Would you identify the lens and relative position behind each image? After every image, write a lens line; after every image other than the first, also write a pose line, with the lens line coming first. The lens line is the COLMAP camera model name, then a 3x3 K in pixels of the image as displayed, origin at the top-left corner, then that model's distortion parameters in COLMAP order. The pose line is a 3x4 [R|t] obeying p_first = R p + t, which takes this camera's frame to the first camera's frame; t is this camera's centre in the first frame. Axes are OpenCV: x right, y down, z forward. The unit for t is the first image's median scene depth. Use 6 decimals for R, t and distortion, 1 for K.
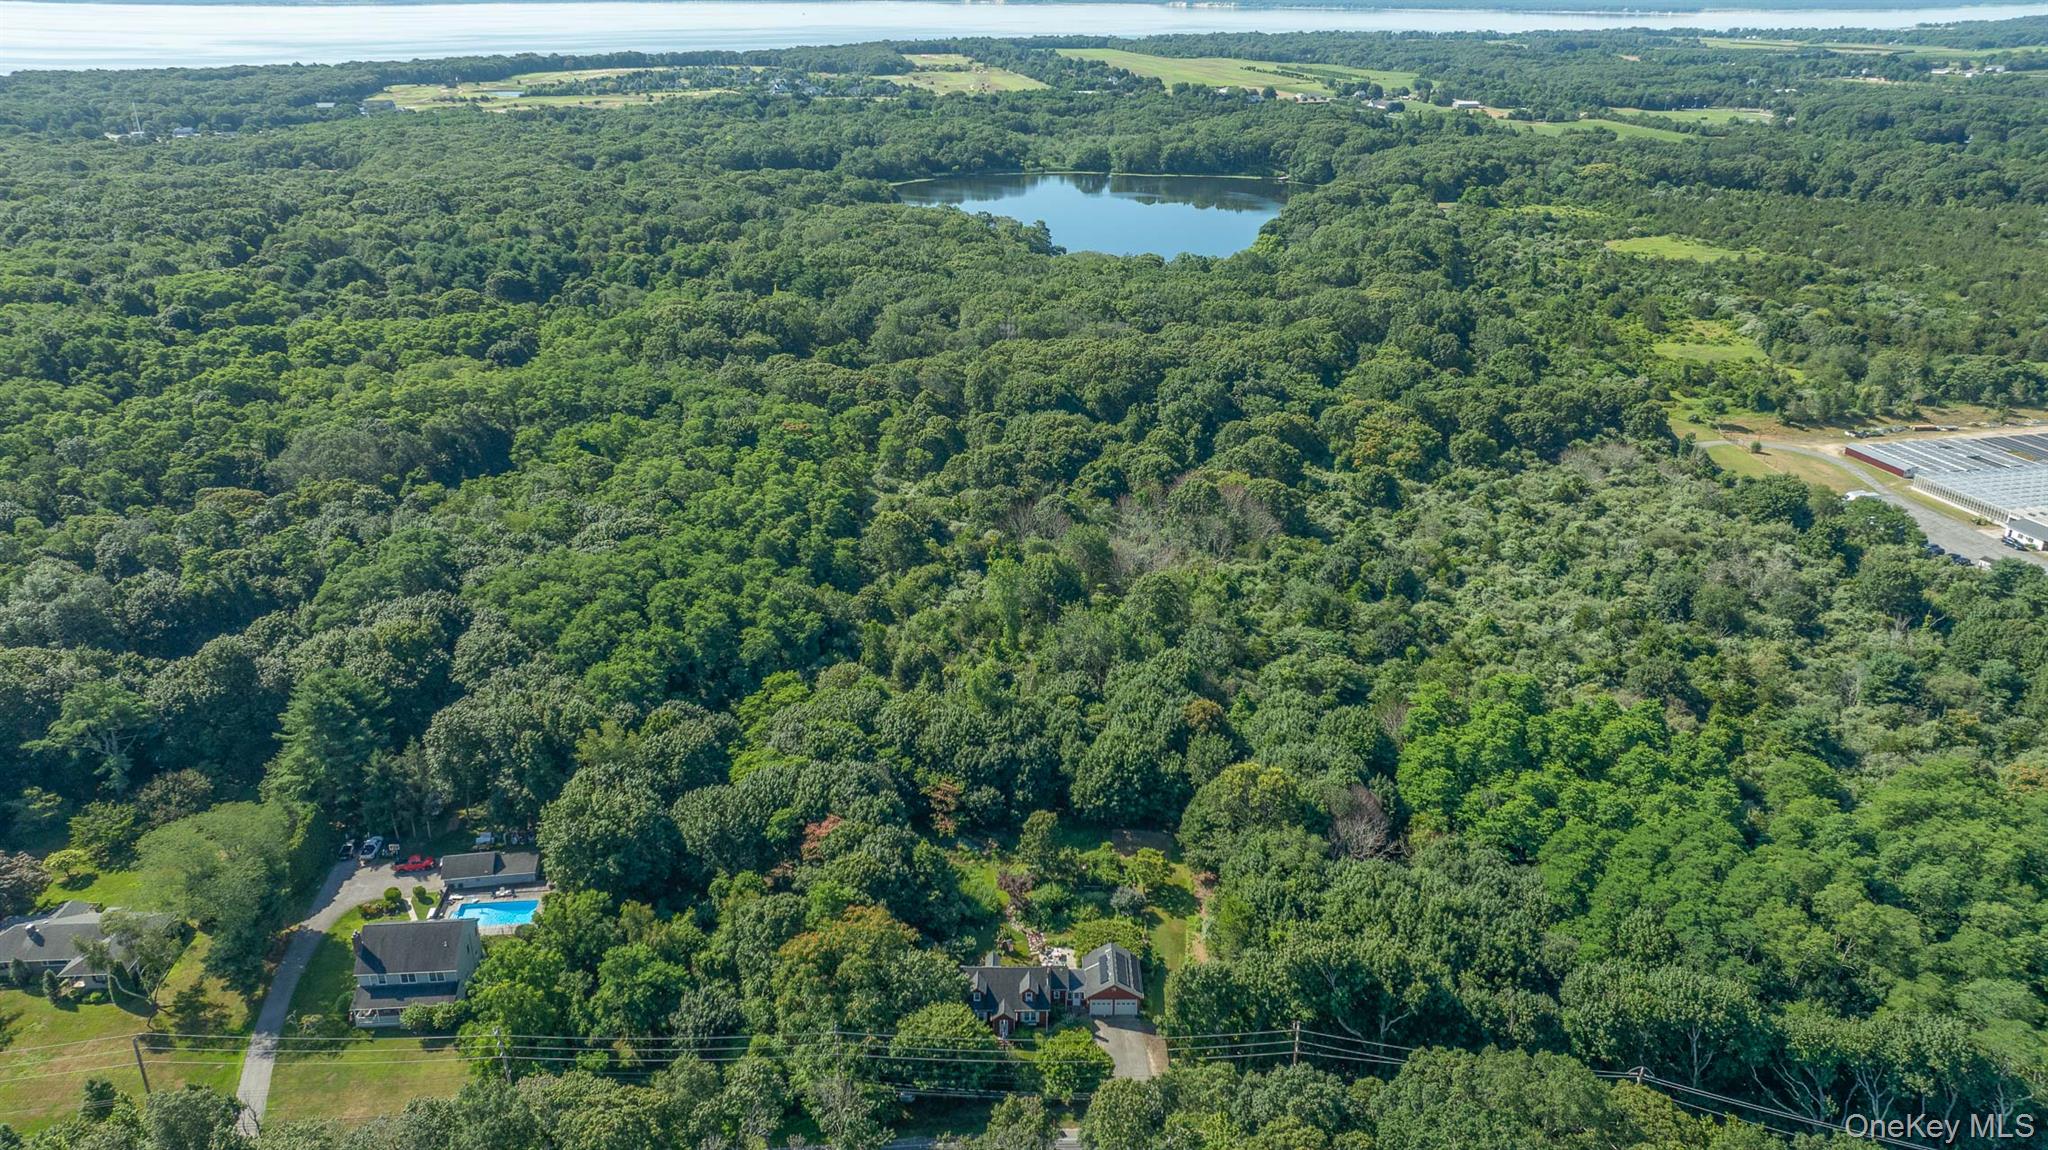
lens RADIAL K [[1434.1, 0, 1028.6], [0, 1434.1, 576.4], [0, 0, 1]] dist [-0.024559, 0.019810]
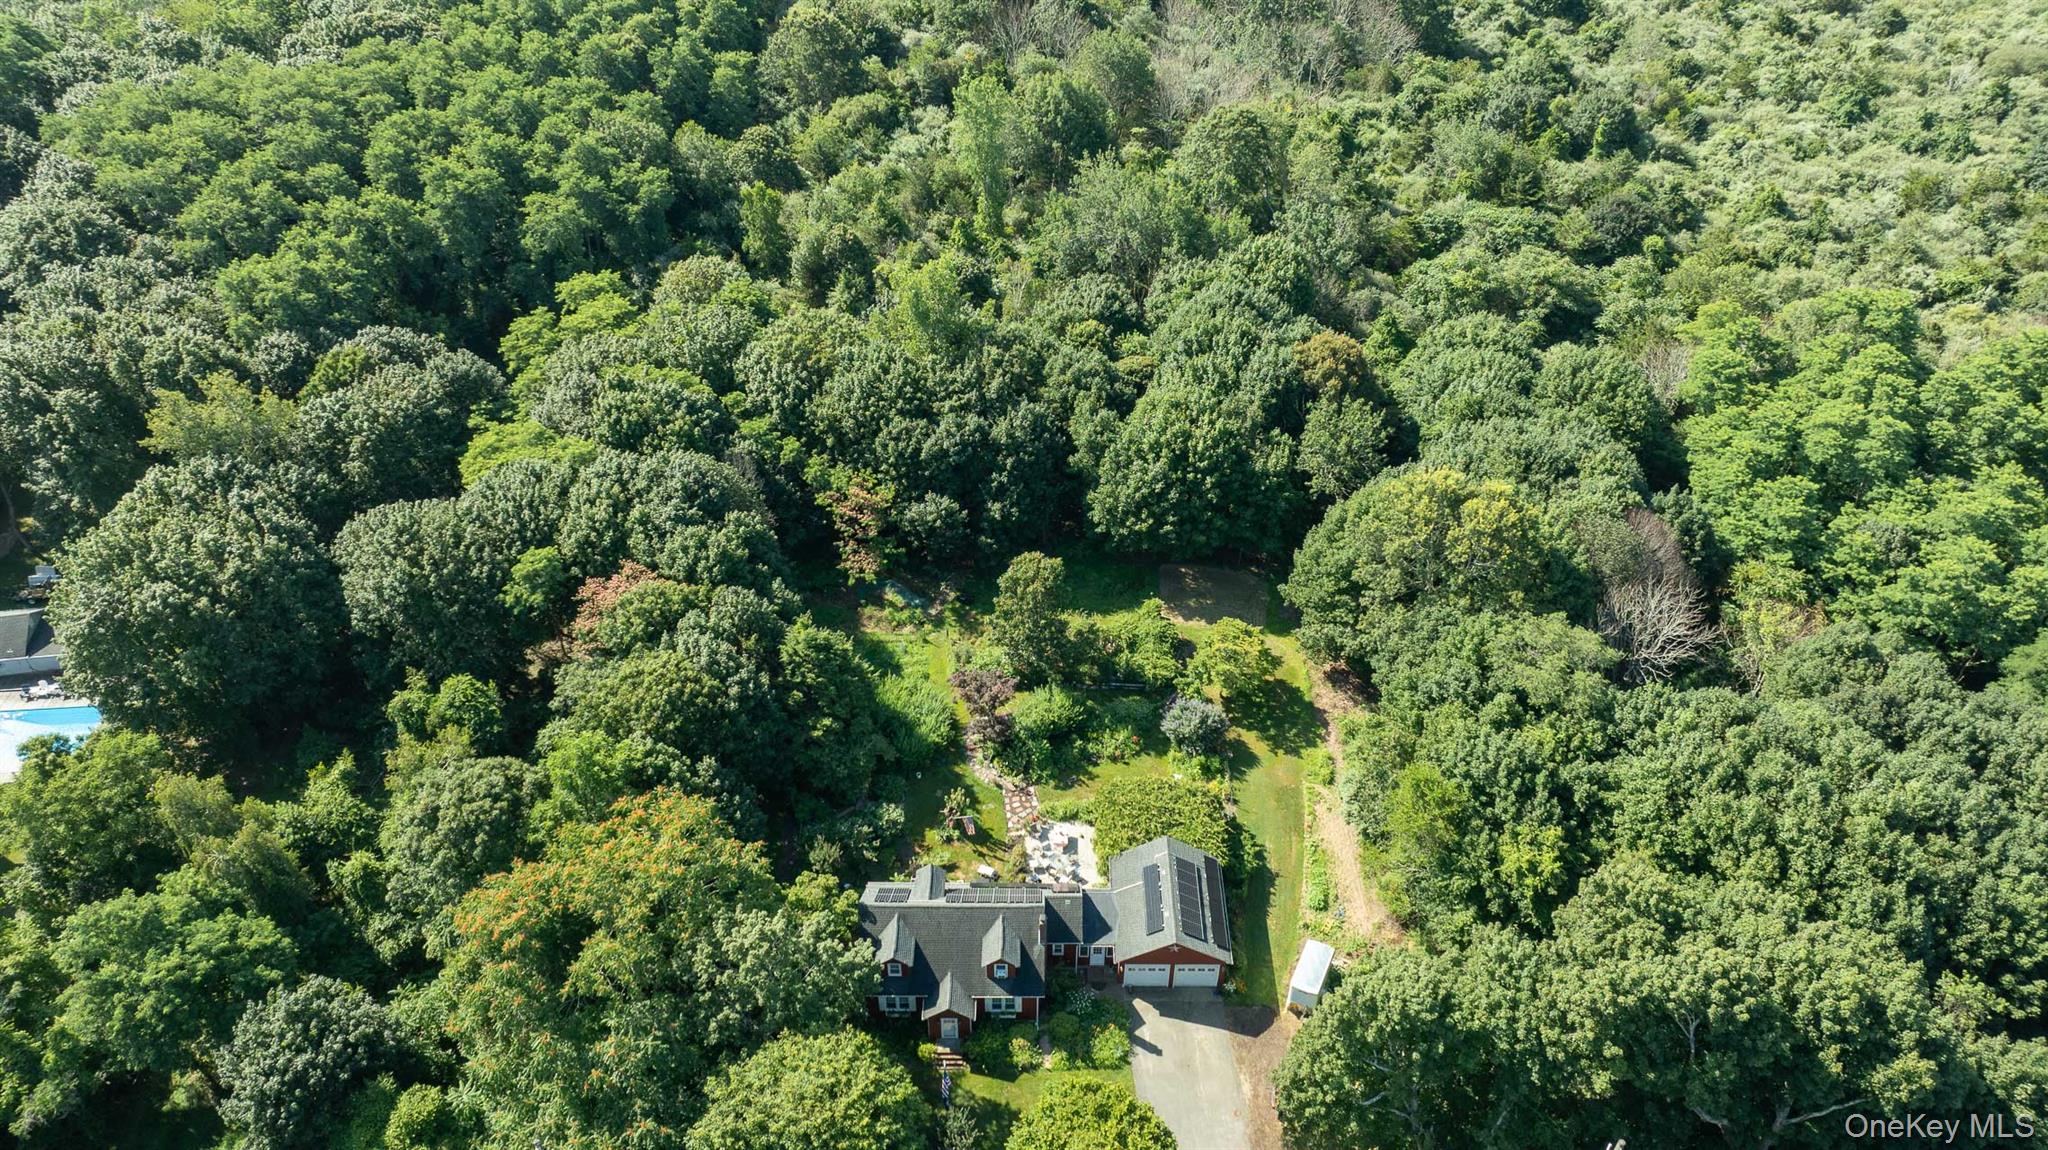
lens RADIAL K [[1434.1, 0, 1029.8], [0, 1434.1, 575.8], [0, 0, 1]] dist [-0.024559, 0.019810]
pose [[0.999968, 0.007874, -0.001295, 0.008042], [-0.007180, 0.958699, 0.284332, 0.021681], [0.003480, -0.284314, 0.958725, 0.481052]]
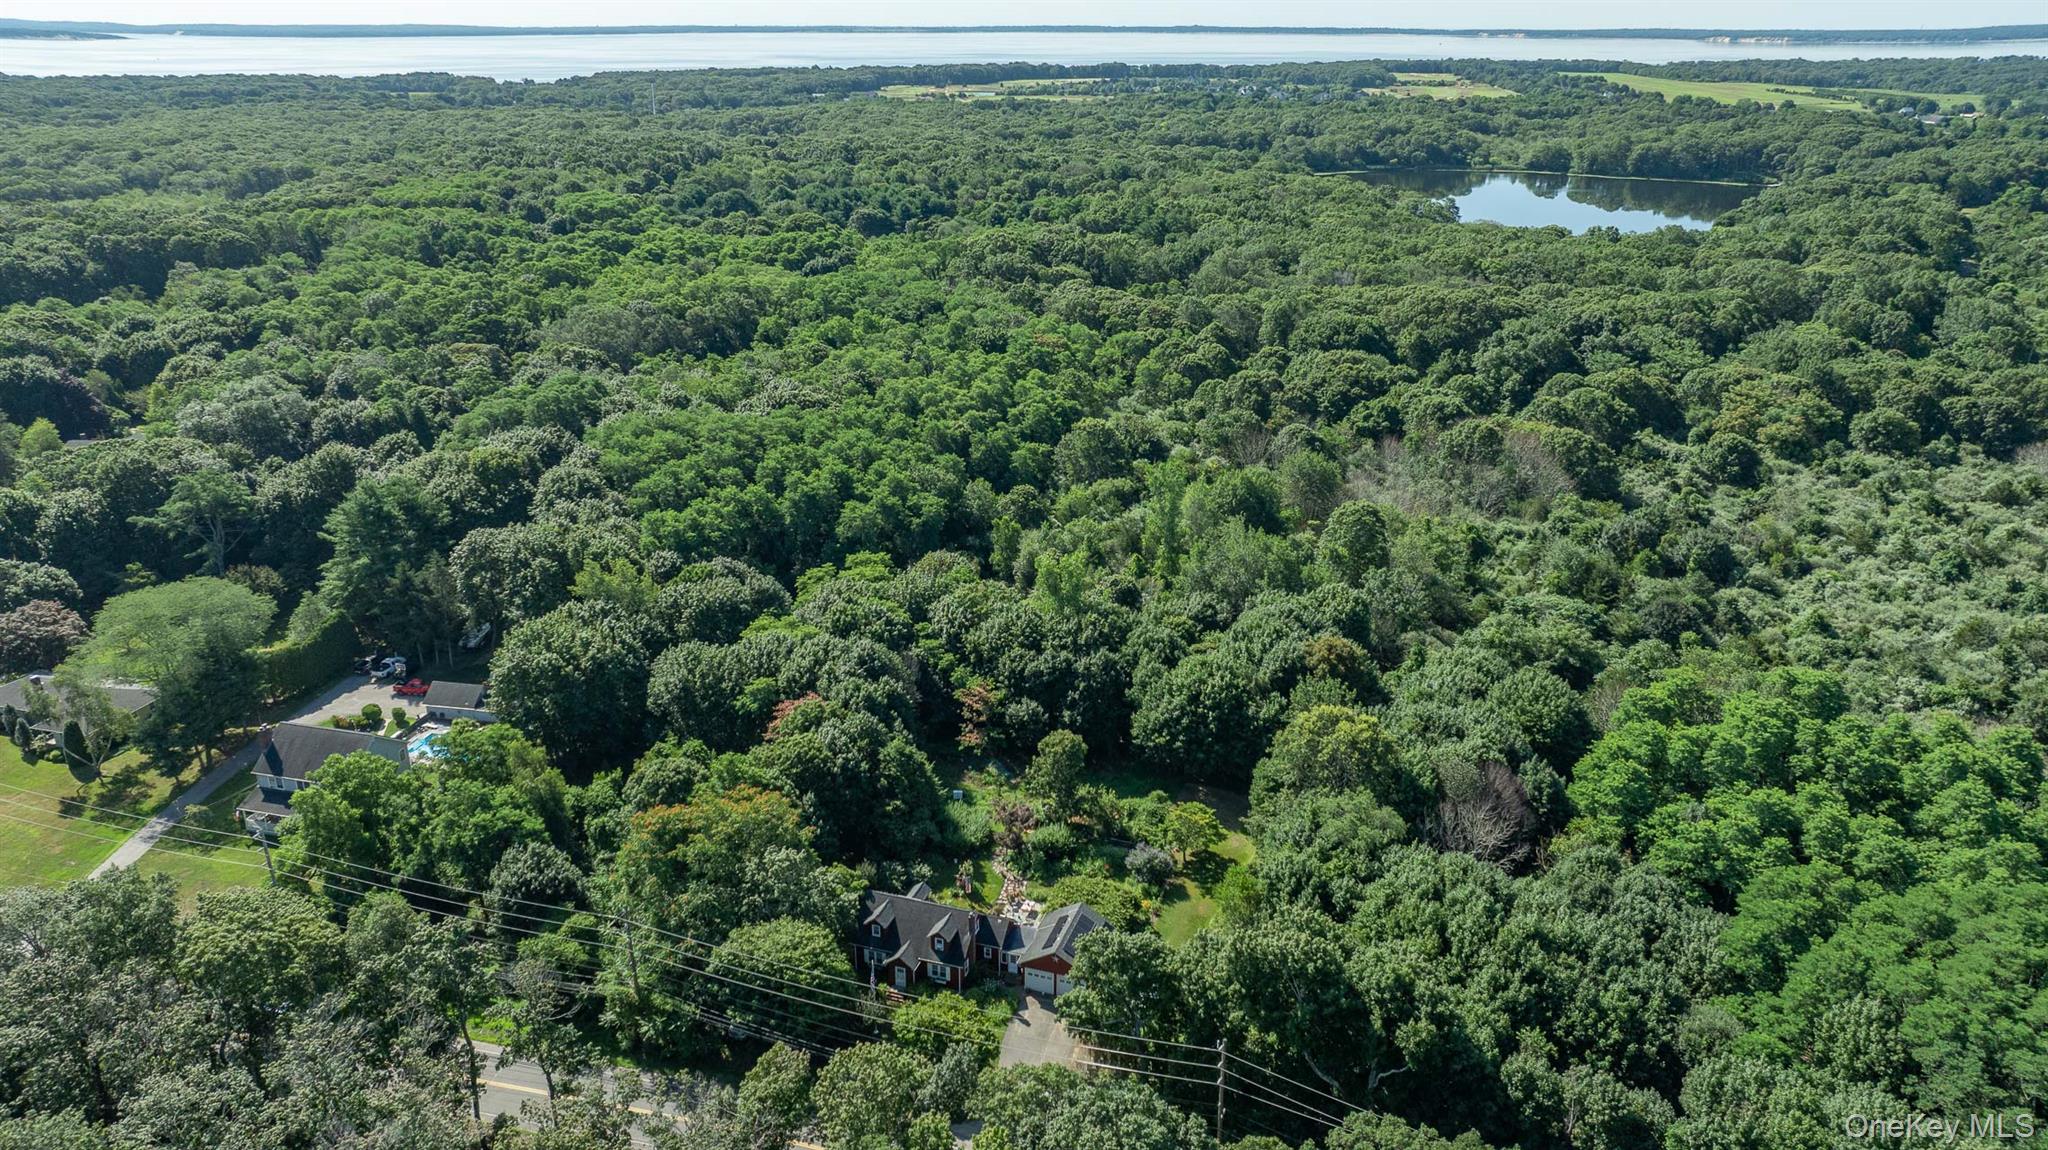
lens RADIAL K [[1434.1, 0, 1030.9], [0, 1434.1, 573.2], [0, 0, 1]] dist [-0.024559, 0.019810]
pose [[0.945234, 0.120384, -0.303382, 0.210578], [-0.127572, 0.991822, -0.003909, 0.082605], [0.300430, 0.042398, 0.952861, 0.246501]]
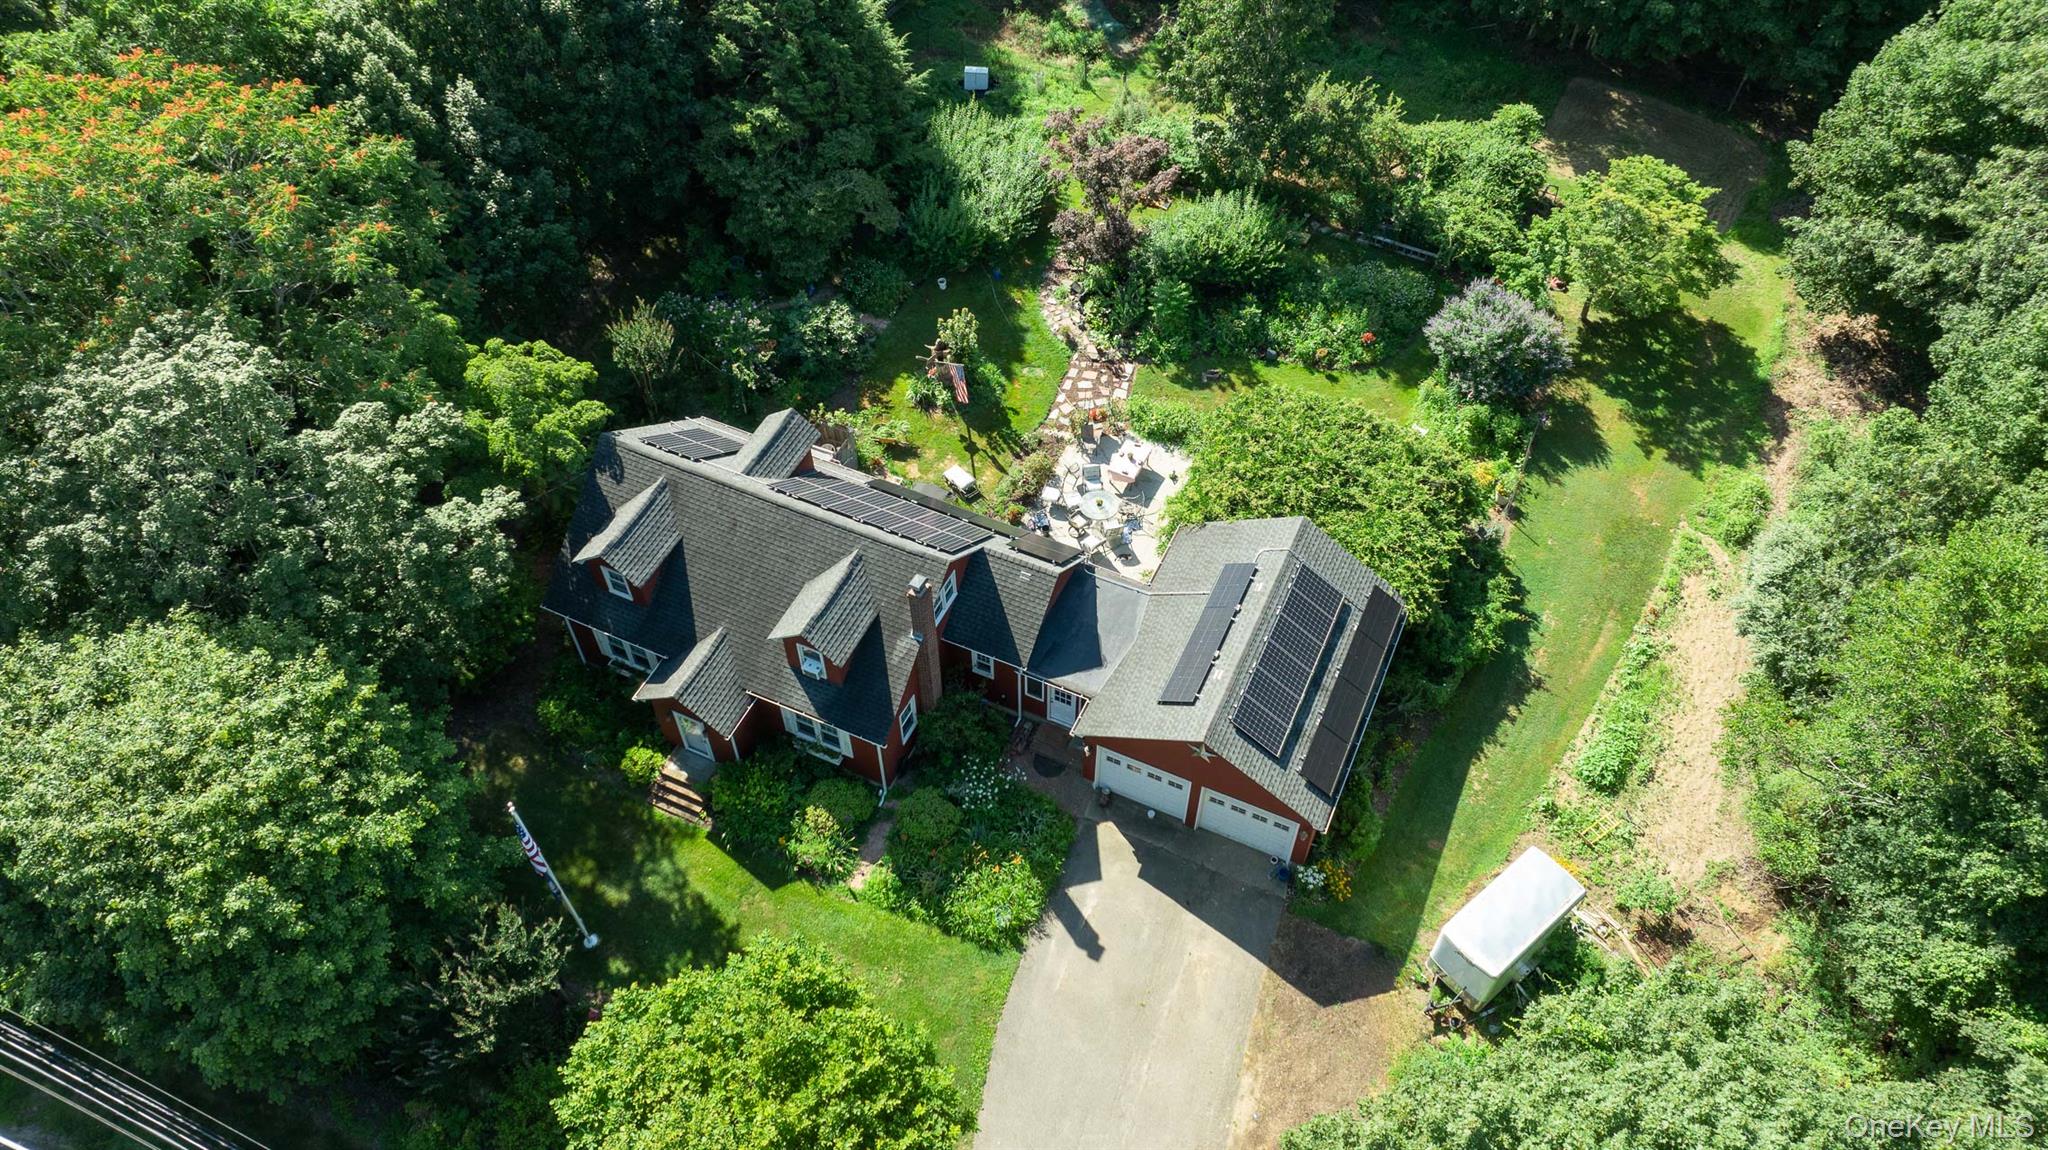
lens RADIAL K [[1434.1, 0, 1028.6], [0, 1434.1, 574.5], [0, 0, 1]] dist [-0.024559, 0.019810]
pose [[0.906653, 0.330507, -0.262195, 0.071078], [-0.160691, 0.845190, 0.509738, 0.138468], [0.390076, -0.420023, 0.819403, 0.706340]]
